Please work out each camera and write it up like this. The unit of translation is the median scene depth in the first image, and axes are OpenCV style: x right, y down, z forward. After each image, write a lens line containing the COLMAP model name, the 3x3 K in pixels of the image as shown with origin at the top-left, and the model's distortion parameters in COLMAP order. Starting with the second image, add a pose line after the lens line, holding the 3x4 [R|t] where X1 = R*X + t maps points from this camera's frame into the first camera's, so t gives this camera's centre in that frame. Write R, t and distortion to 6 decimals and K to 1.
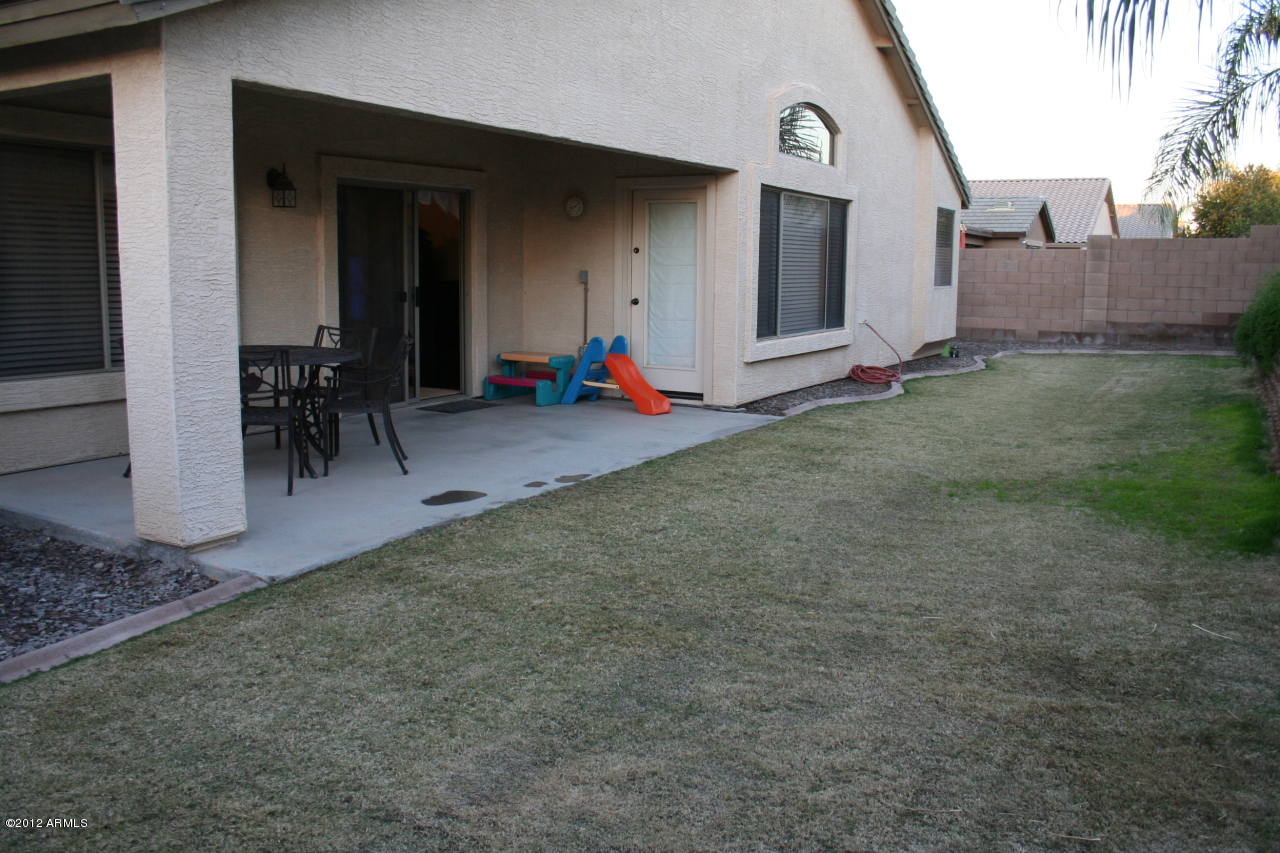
lens RADIAL K [[1071.8, 0, 636.5], [0, 1071.8, 401.7], [0, 0, 1]] dist [-0.156559, 0.125804]
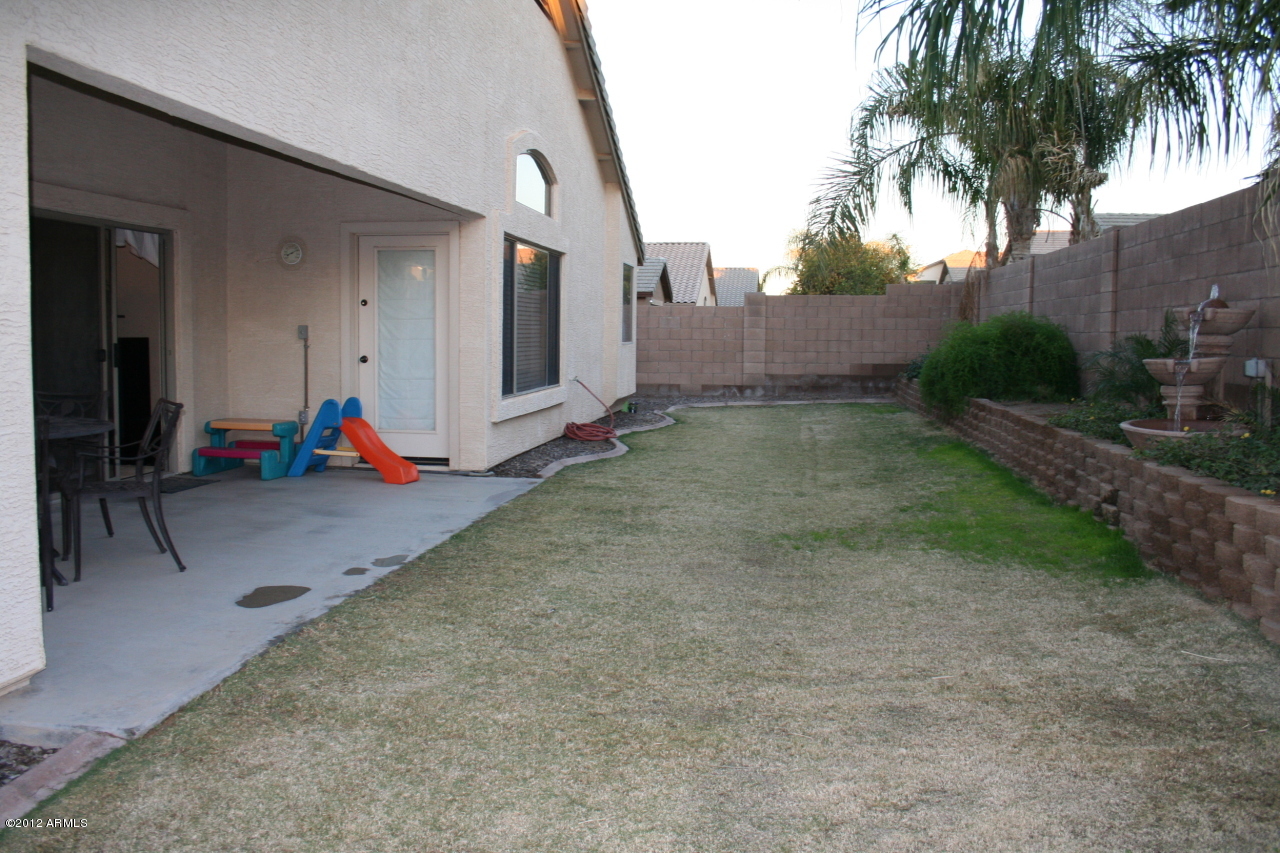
lens RADIAL K [[1071.8, 0, 636.5], [0, 1071.8, 401.7], [0, 0, 1]] dist [-0.156559, 0.125804]
pose [[0.924827, -0.024747, 0.379581, -0.134445], [0.047309, 0.997617, -0.050225, -0.002286], [-0.377434, 0.064407, 0.923794, 0.095292]]
